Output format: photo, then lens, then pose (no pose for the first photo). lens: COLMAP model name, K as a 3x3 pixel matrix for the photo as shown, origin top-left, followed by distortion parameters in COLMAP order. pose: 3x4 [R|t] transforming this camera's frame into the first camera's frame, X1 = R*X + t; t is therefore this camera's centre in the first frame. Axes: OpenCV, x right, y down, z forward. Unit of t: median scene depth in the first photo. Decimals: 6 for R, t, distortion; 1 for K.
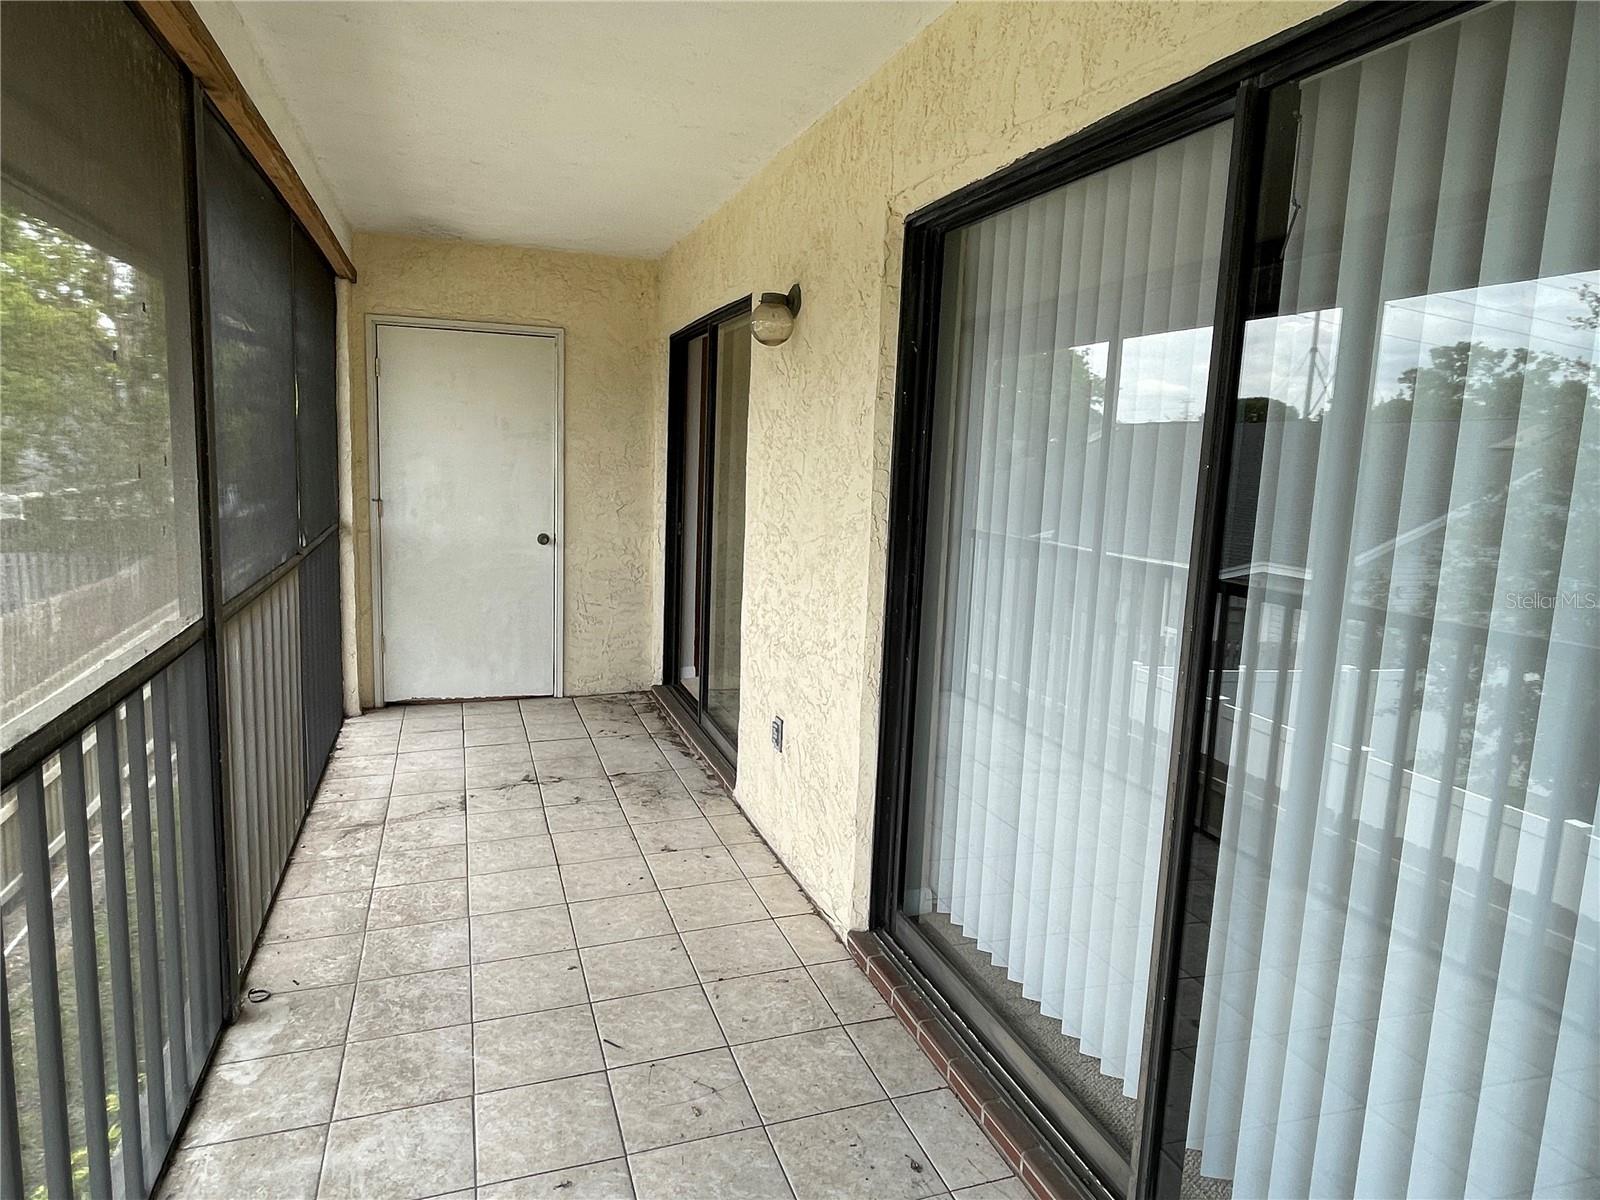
lens RADIAL K [[992.1, 0, 786.4], [0, 992.1, 595.2], [0, 0, 1]] dist [-0.002872, 0.004303]
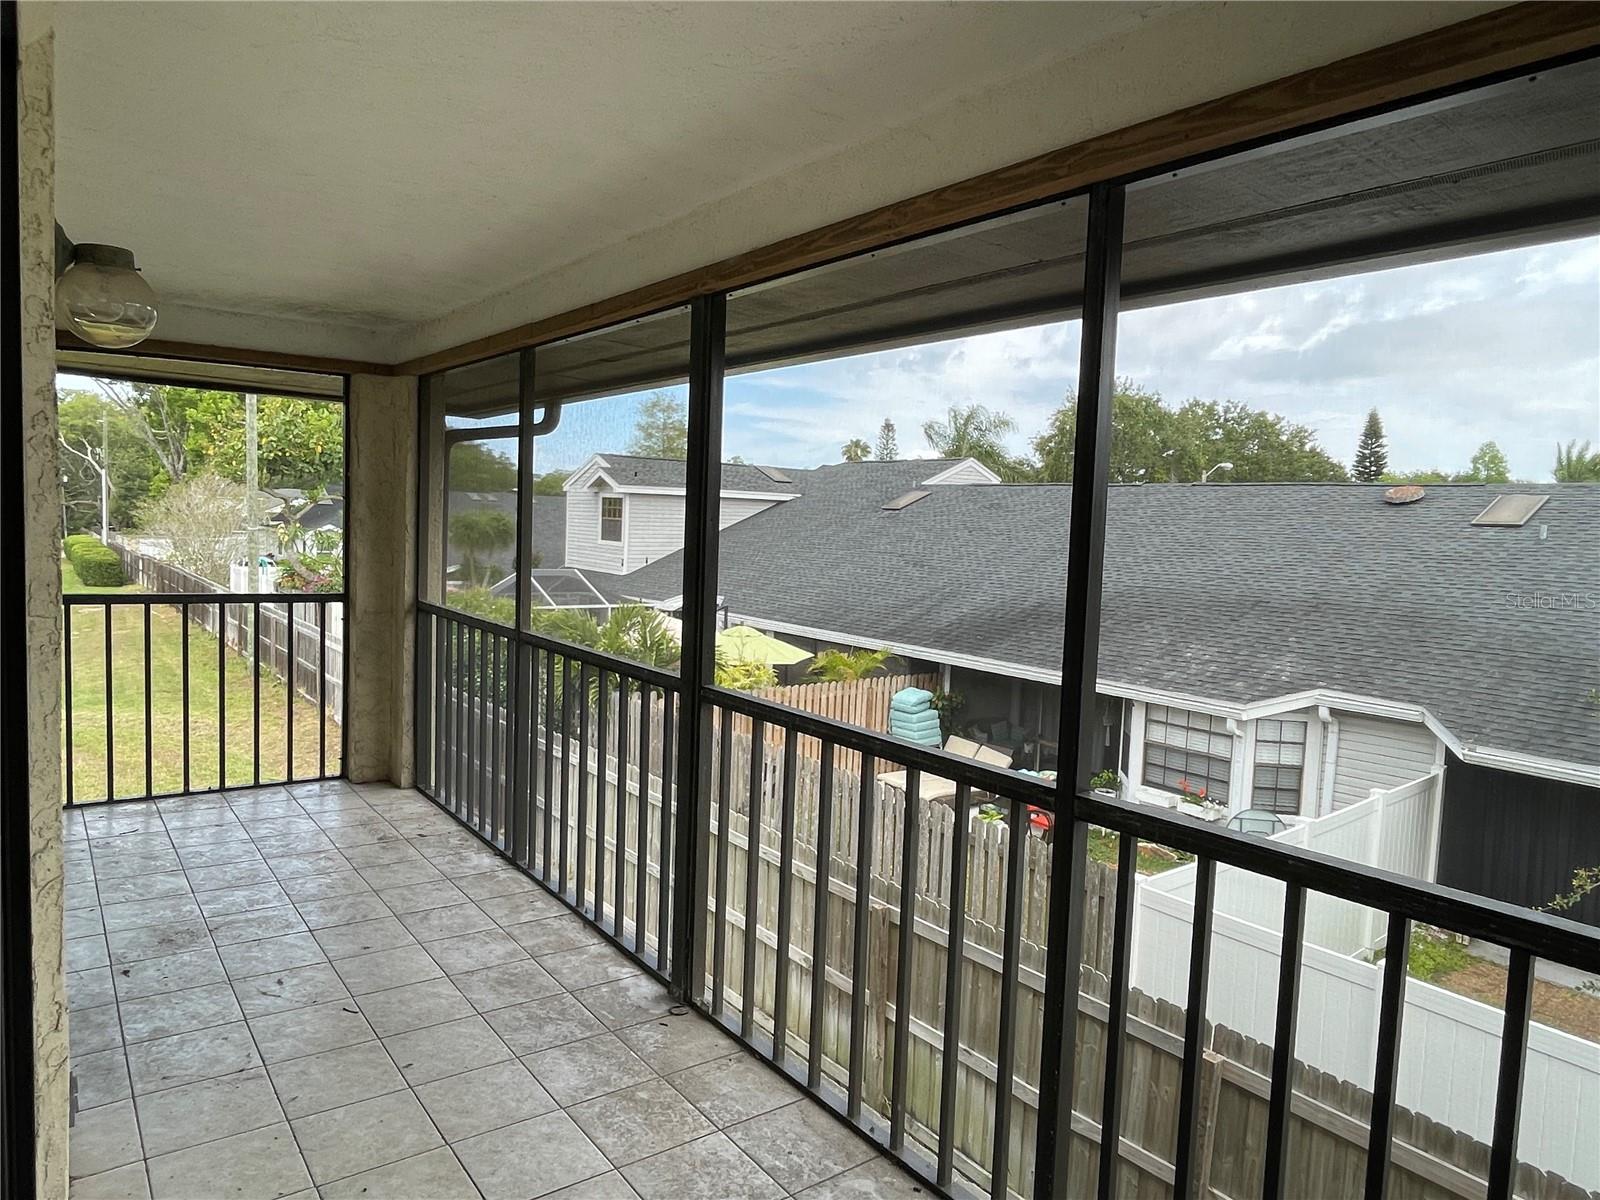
lens RADIAL K [[992.1, 0, 795.6], [0, 992.1, 591.2], [0, 0, 1]] dist [-0.002872, 0.004303]
pose [[-0.938373, -0.052154, -0.341667, -0.225306], [-0.125177, 0.972720, 0.195311, -0.340305], [0.322160, 0.226043, -0.919303, 2.013981]]
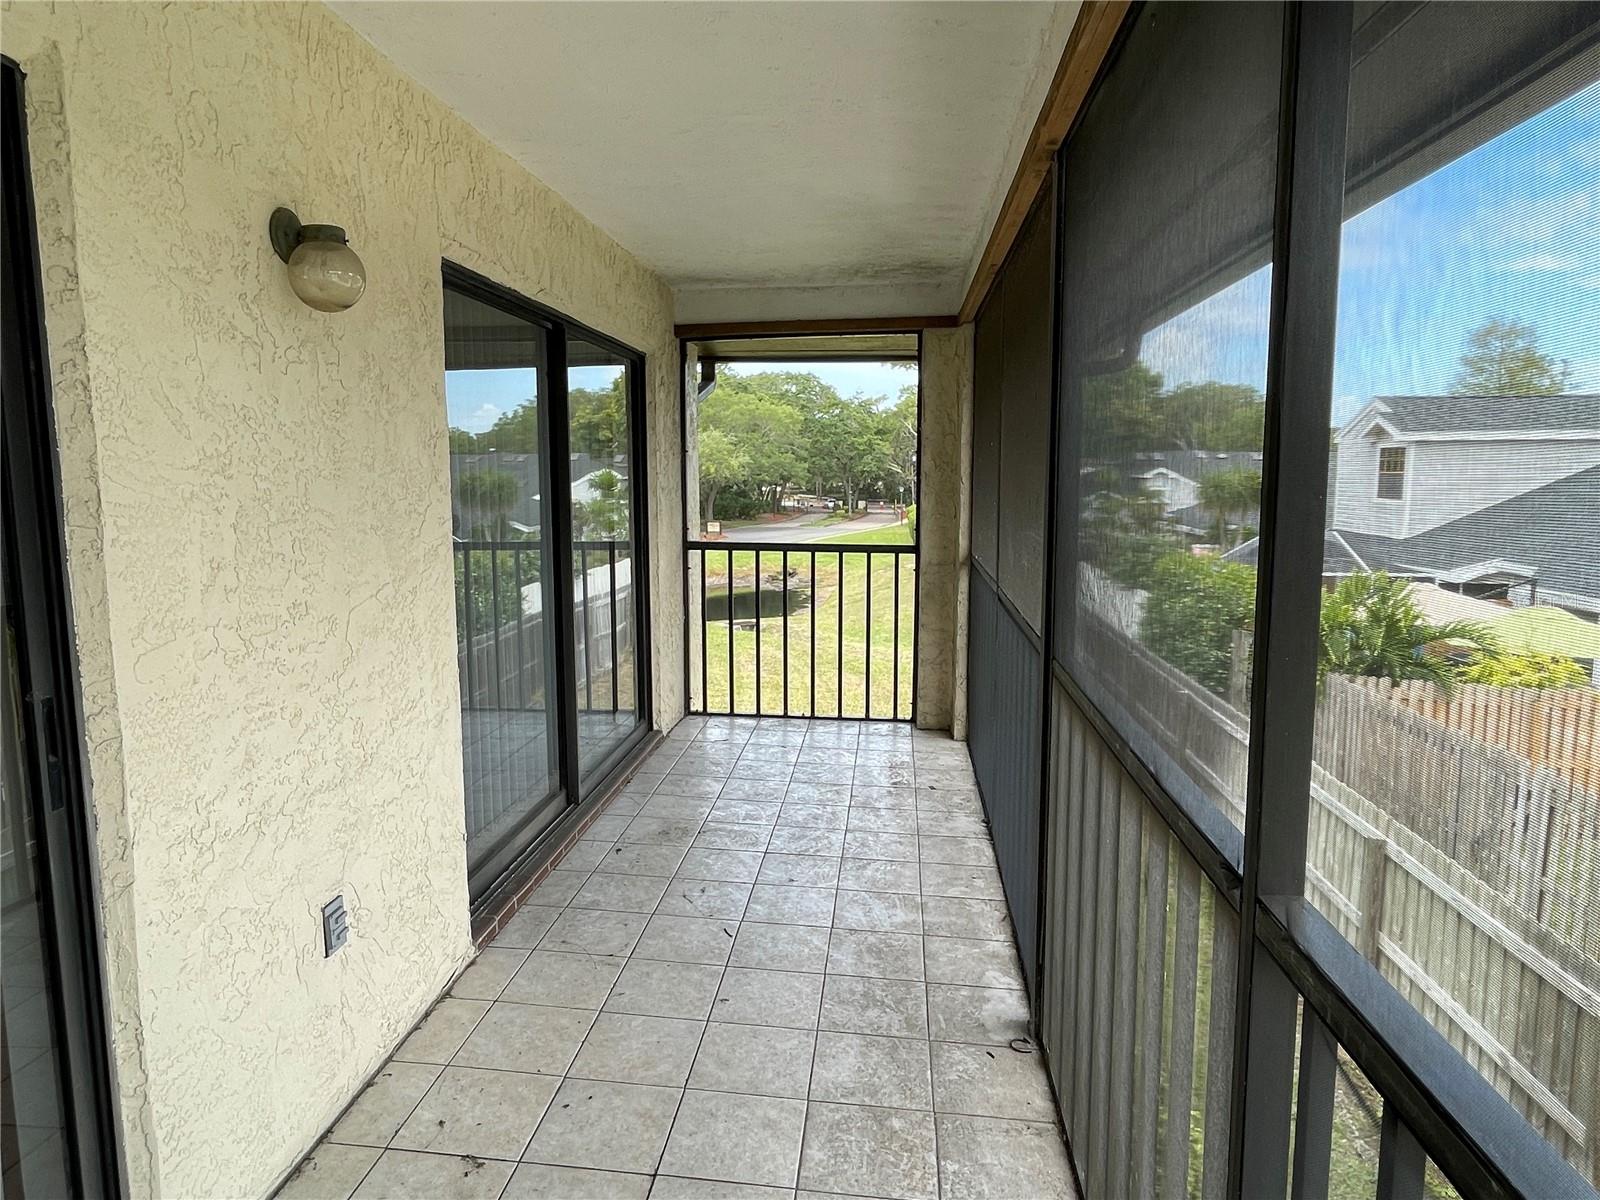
lens RADIAL K [[992.1, 0, 798.0], [0, 992.1, 592.4], [0, 0, 1]] dist [-0.002872, 0.004303]
pose [[-0.914870, -0.086955, 0.394274, -0.672399], [0.025138, 0.962371, 0.270575, -0.302503], [-0.402965, 0.257452, -0.878258, 1.822723]]
